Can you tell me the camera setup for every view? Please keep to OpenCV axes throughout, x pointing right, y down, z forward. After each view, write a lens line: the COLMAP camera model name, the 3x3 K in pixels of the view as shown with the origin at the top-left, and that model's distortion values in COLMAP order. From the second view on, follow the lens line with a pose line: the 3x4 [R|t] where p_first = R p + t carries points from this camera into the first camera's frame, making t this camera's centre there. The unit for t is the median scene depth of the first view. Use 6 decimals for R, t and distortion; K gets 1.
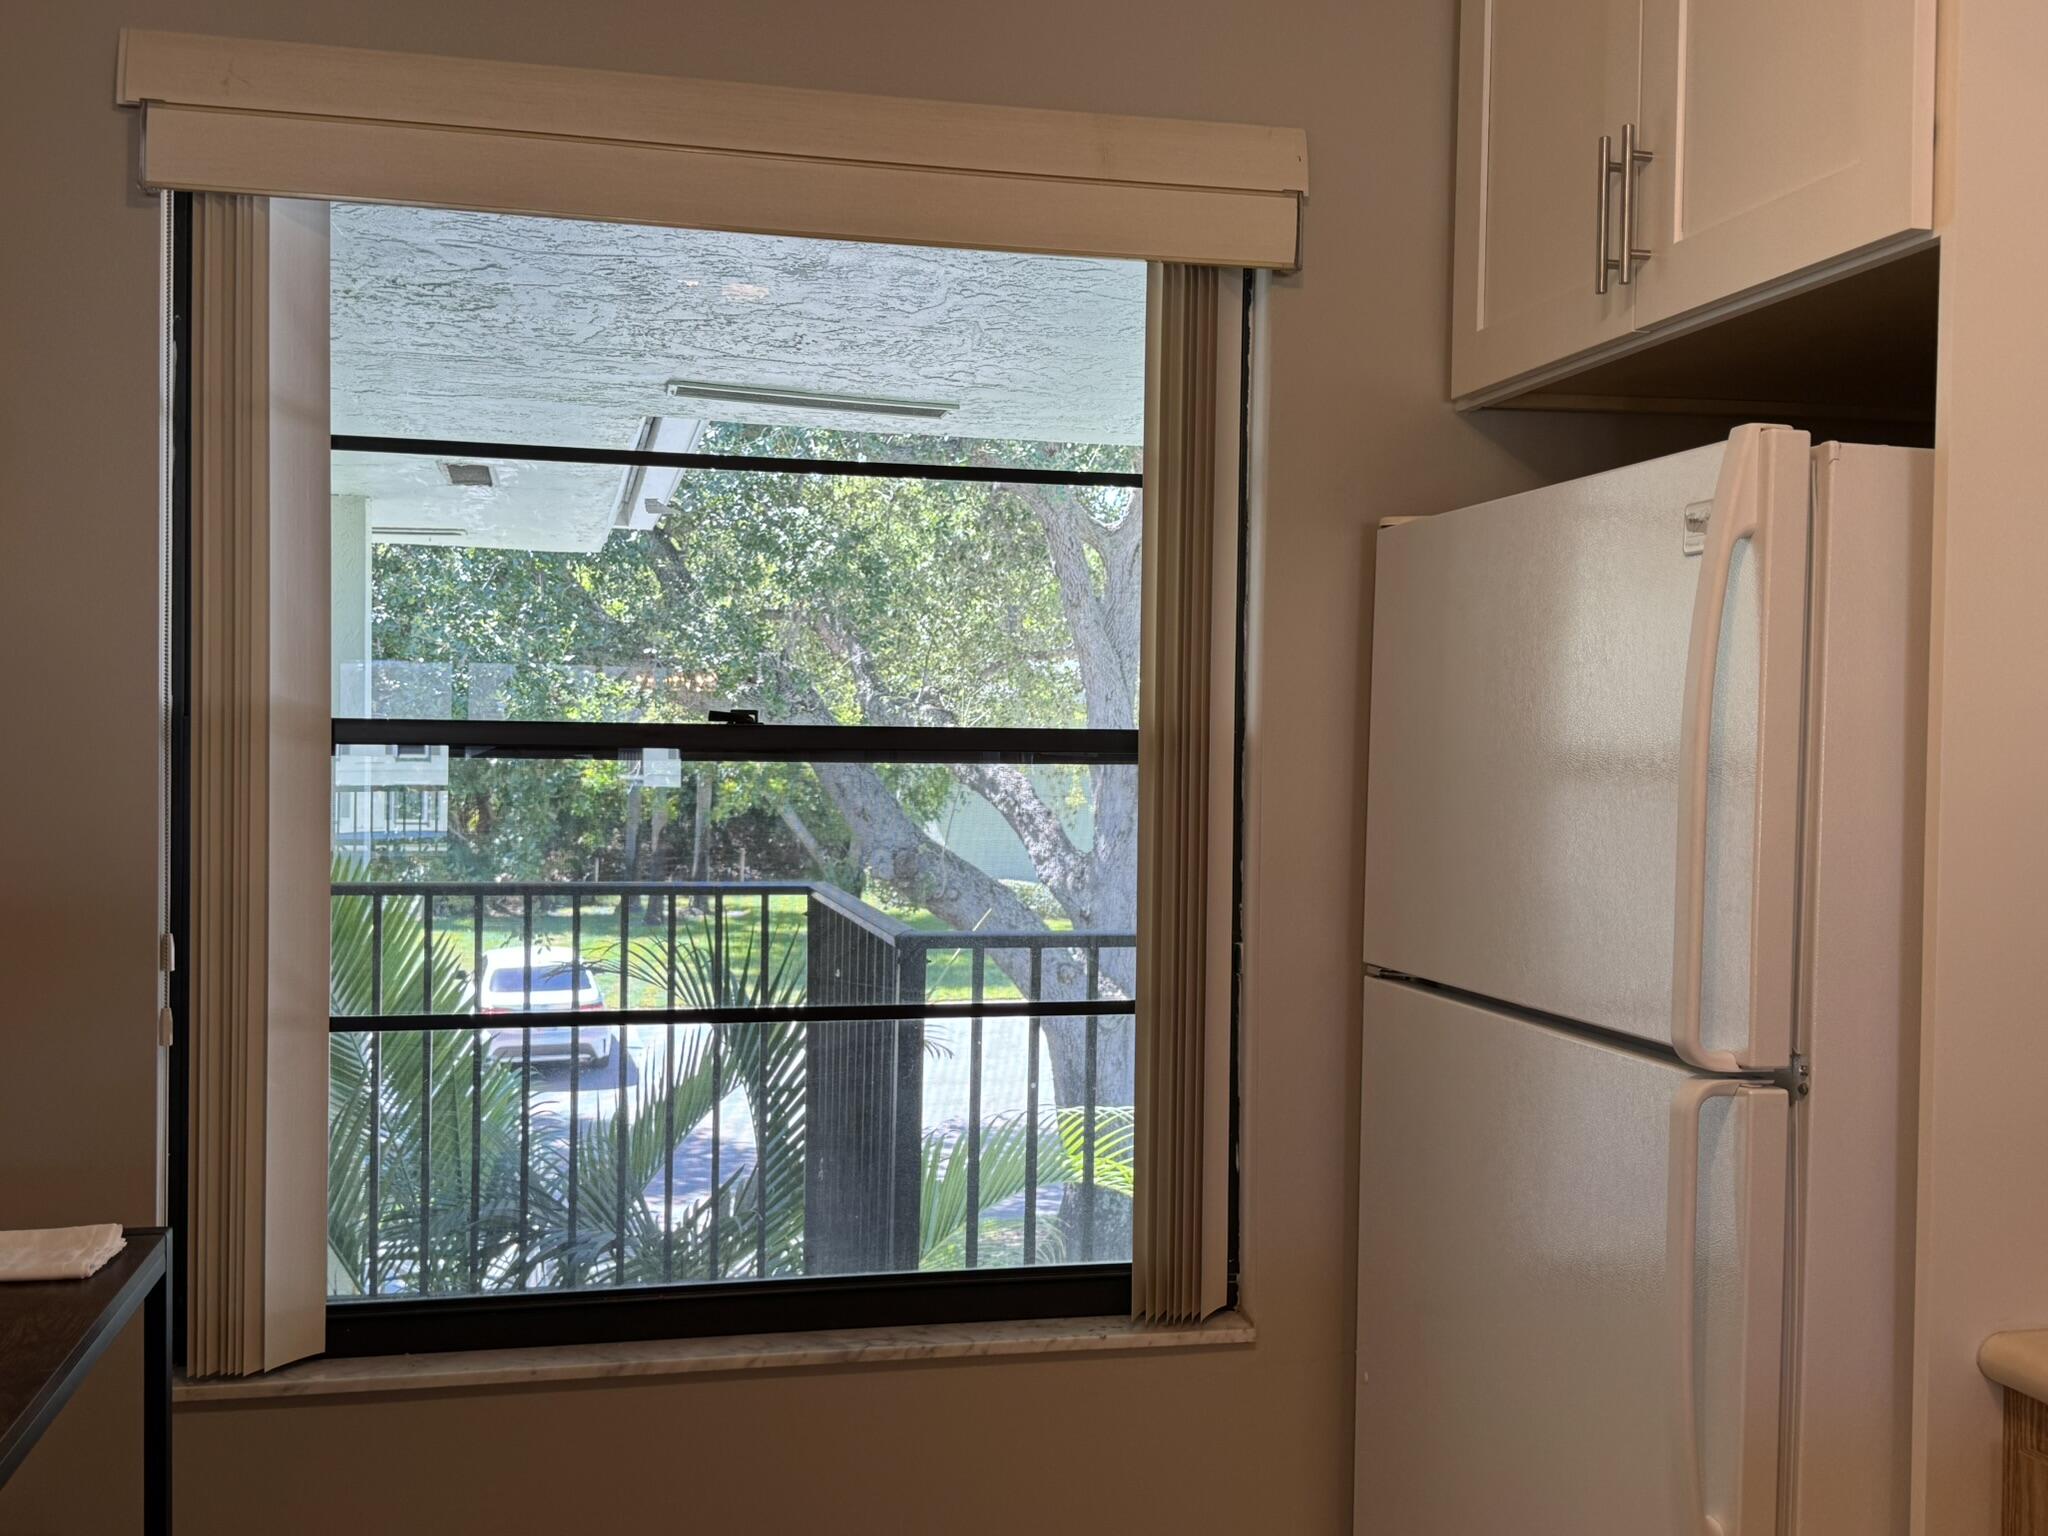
lens RADIAL K [[1951.8, 0, 1017.6], [0, 1951.8, 777.3], [0, 0, 1]] dist [0.017689, 0.000000]
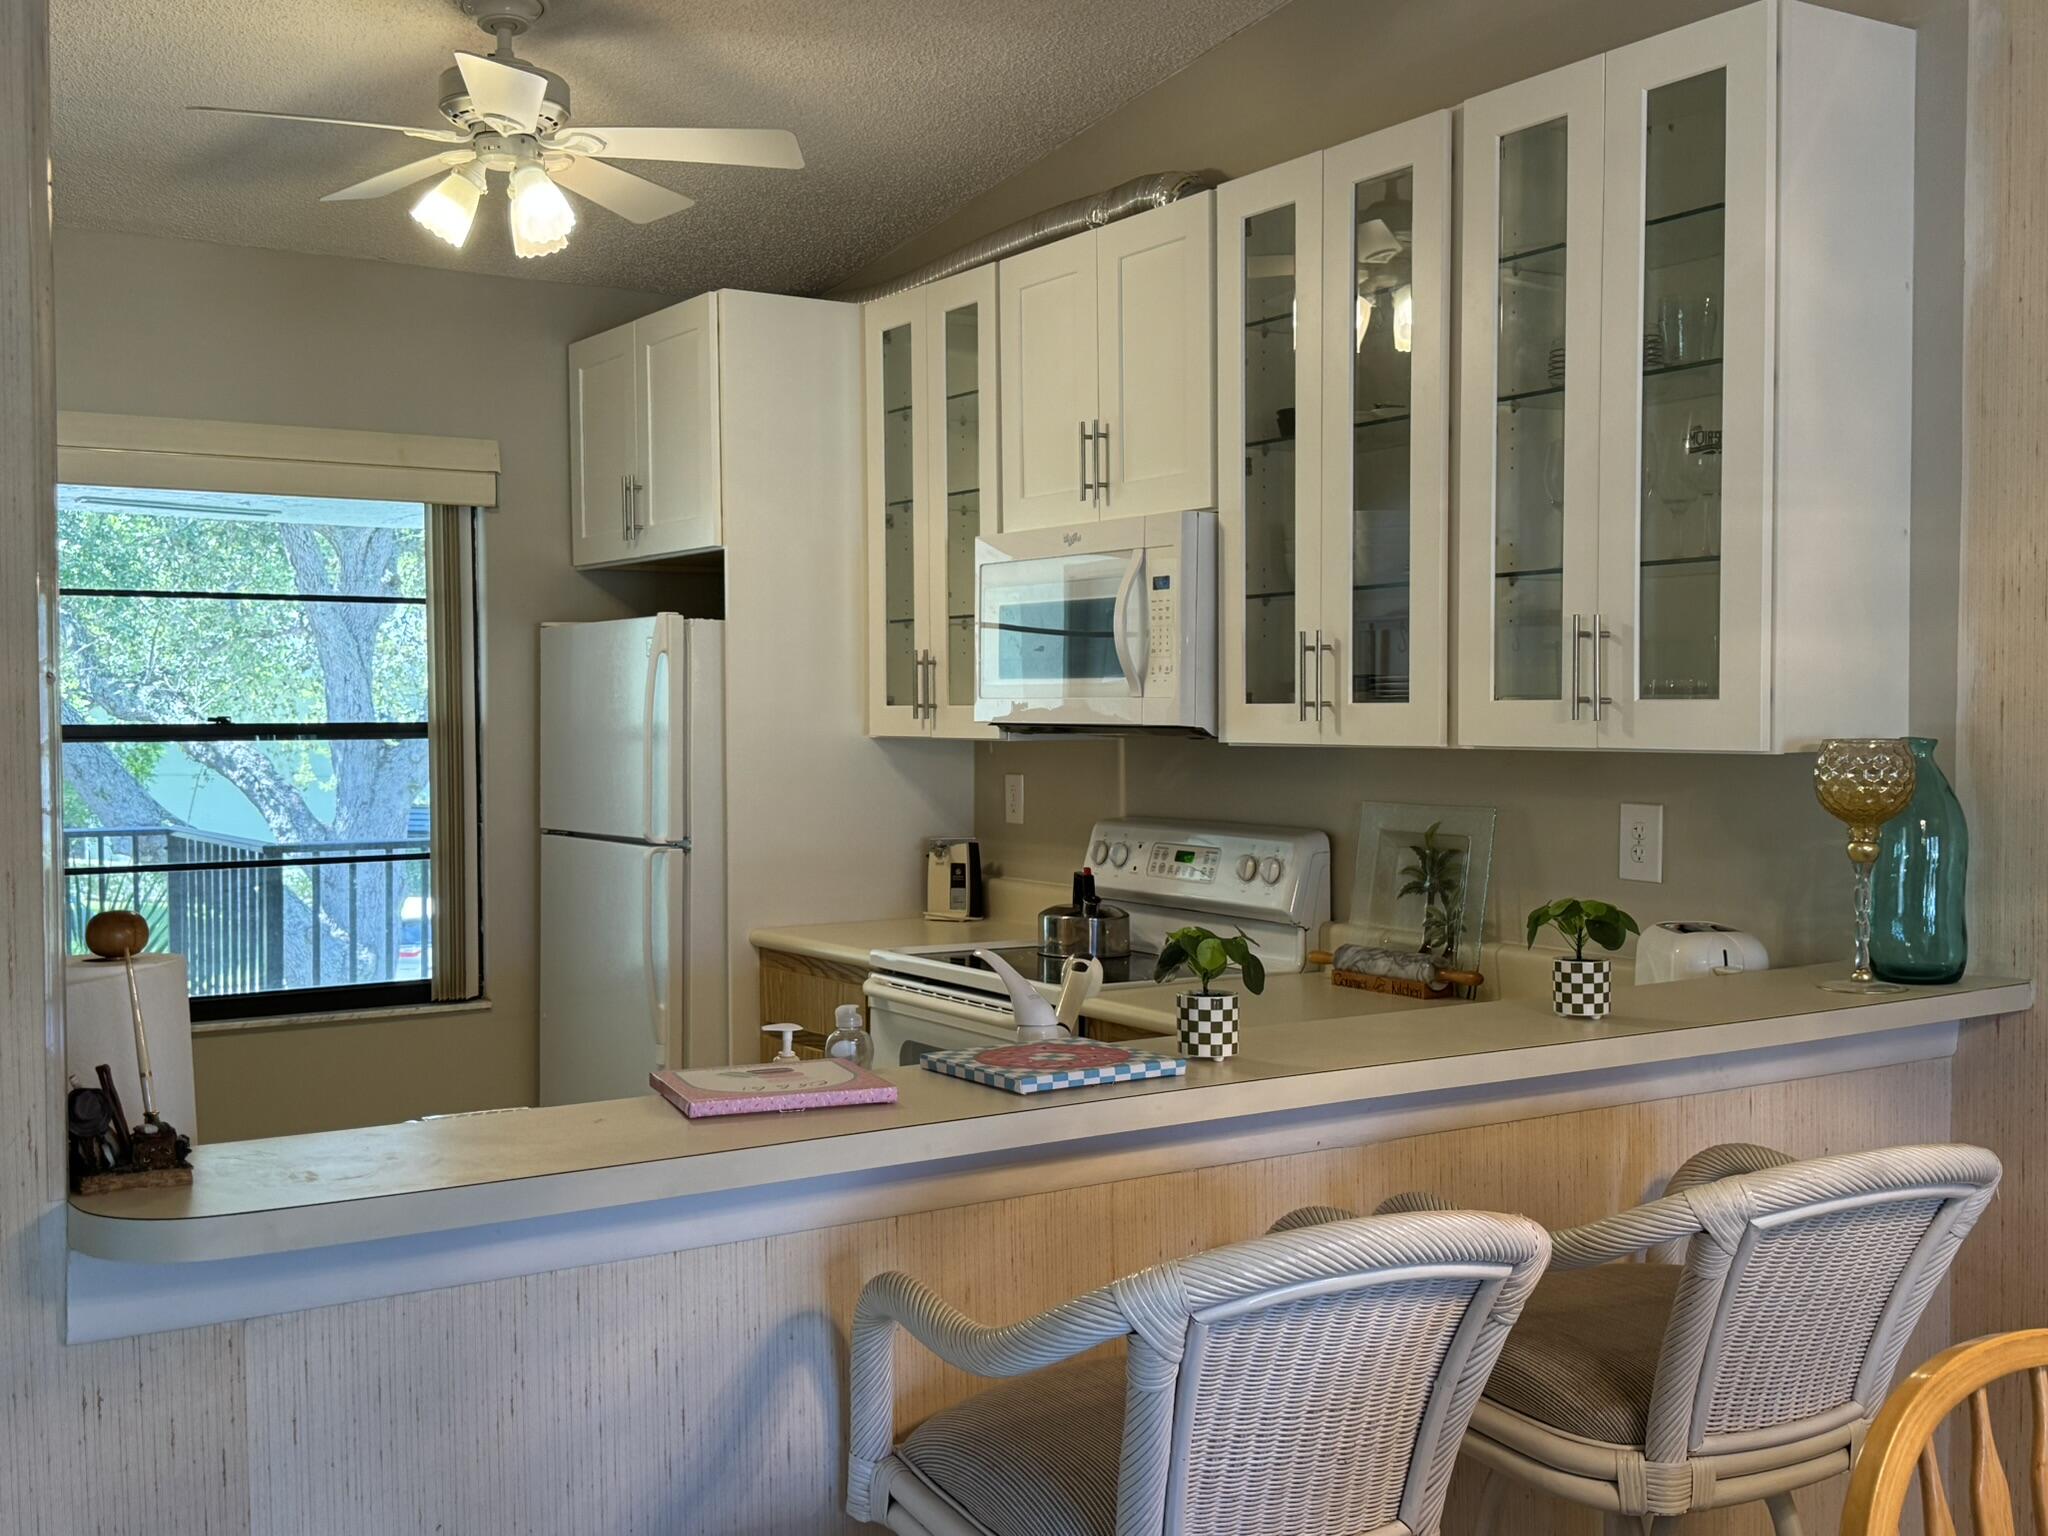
lens RADIAL K [[2176.1, 0, 1020.5], [0, 2176.1, 782.9], [0, 0, 1]] dist [0.105067, 0.000000]
pose [[0.936321, -0.030850, 0.349786, -0.170695], [0.025420, 0.999475, 0.020105, 0.009884], [-0.350223, -0.009933, 0.936614, -1.462405]]
